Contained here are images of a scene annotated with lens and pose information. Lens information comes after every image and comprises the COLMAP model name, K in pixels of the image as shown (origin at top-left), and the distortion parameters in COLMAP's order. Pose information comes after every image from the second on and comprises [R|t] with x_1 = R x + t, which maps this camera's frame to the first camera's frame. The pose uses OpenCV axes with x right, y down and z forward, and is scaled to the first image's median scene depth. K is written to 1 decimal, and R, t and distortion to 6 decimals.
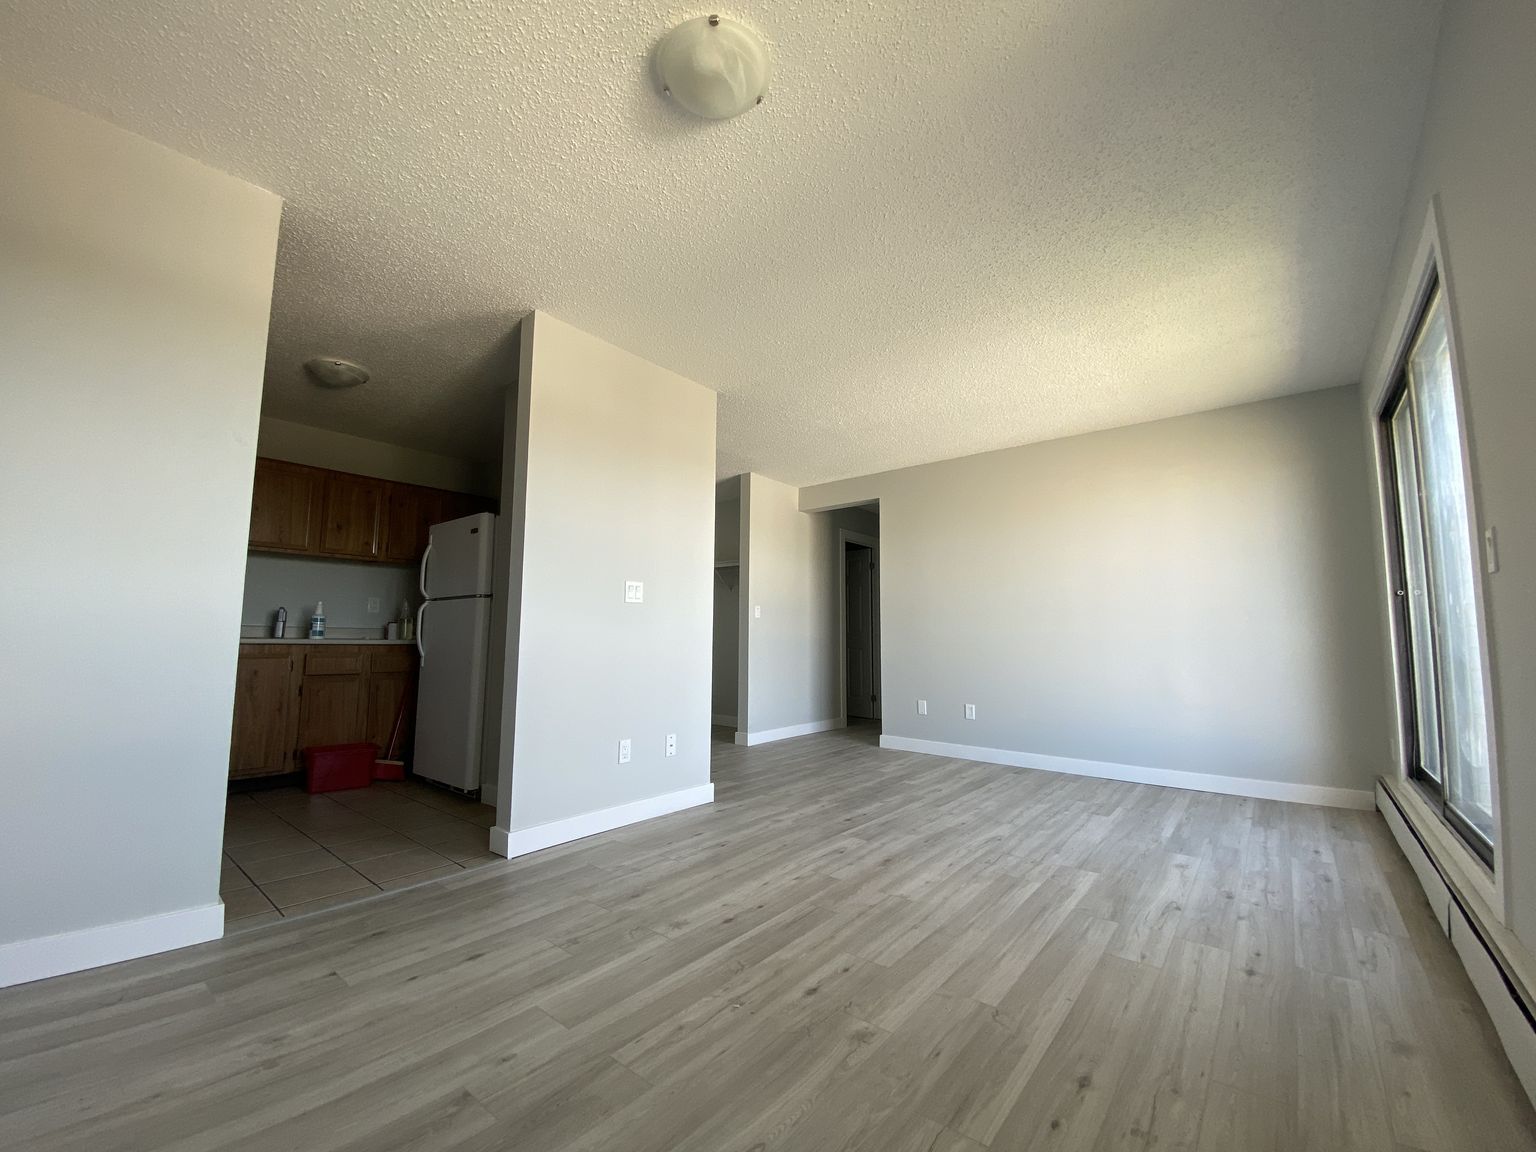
lens RADIAL K [[625.6, 0, 765.1], [0, 625.6, 576.4], [0, 0, 1]] dist [0.002963, 0.000050]
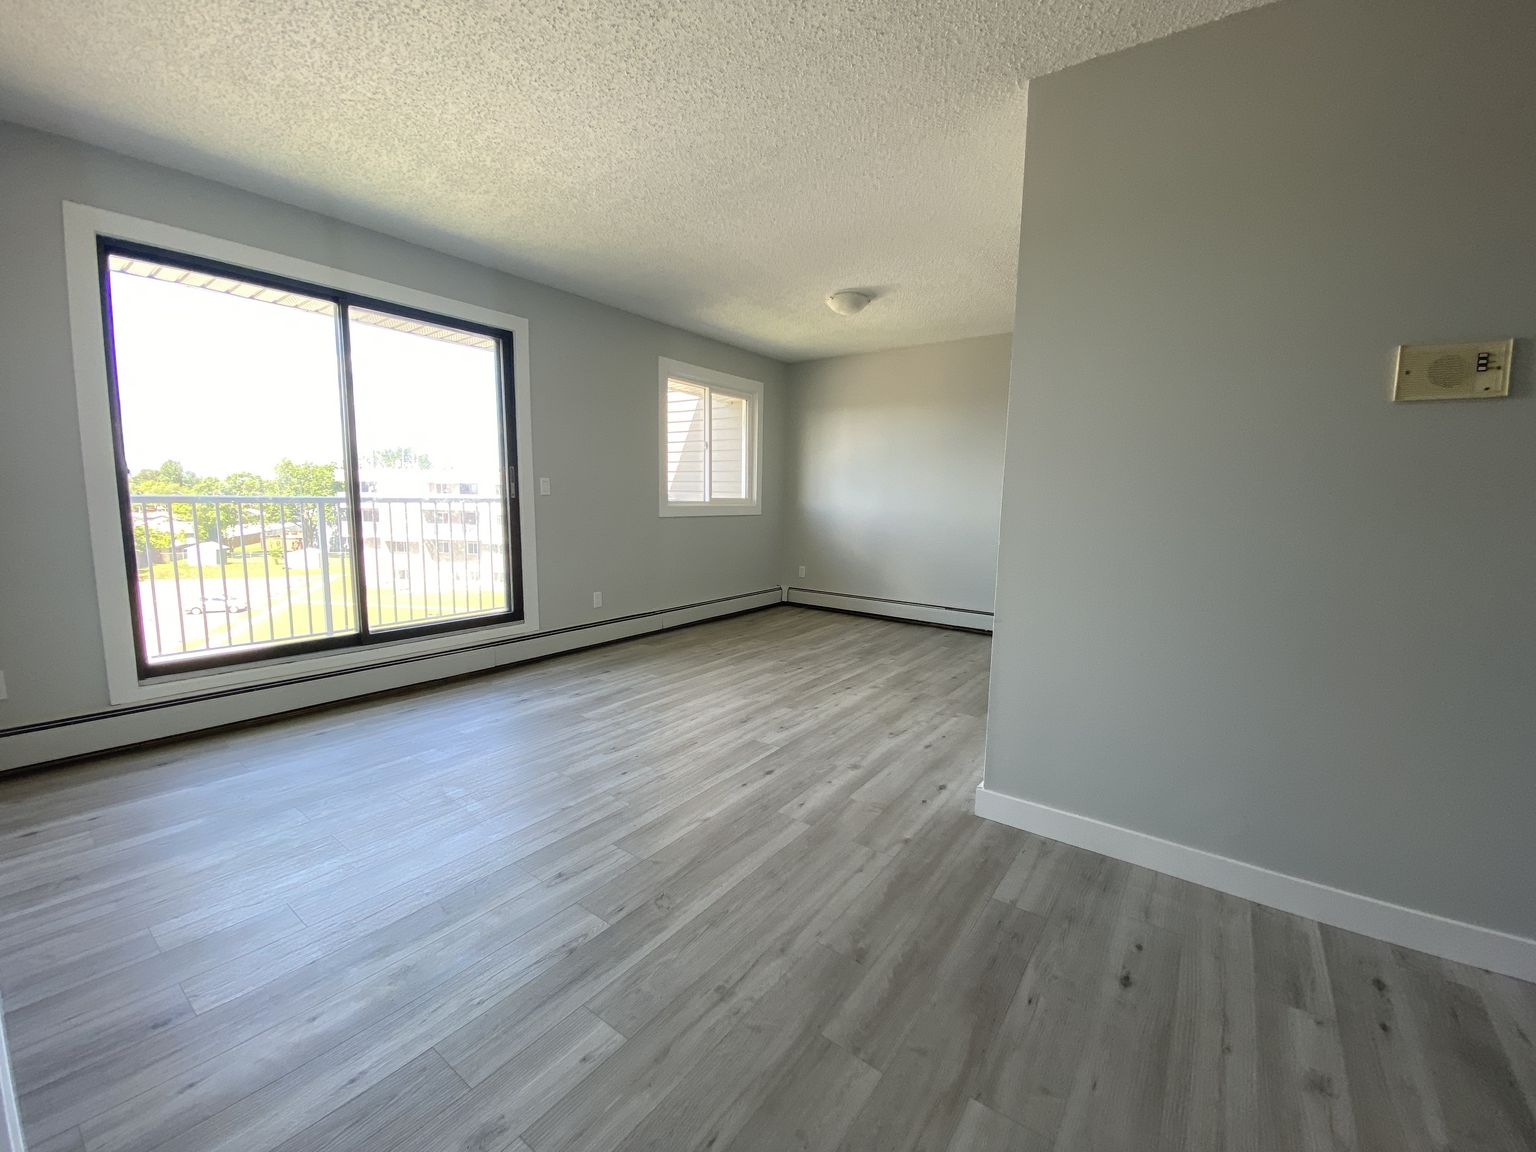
lens RADIAL K [[625.6, 0, 772.2], [0, 625.6, 576.6], [0, 0, 1]] dist [0.002963, 0.000050]
pose [[-0.997429, -0.018350, -0.069277, 0.244078], [-0.020003, 0.999529, 0.023253, 0.159148], [0.068818, 0.024579, -0.997326, 2.320787]]
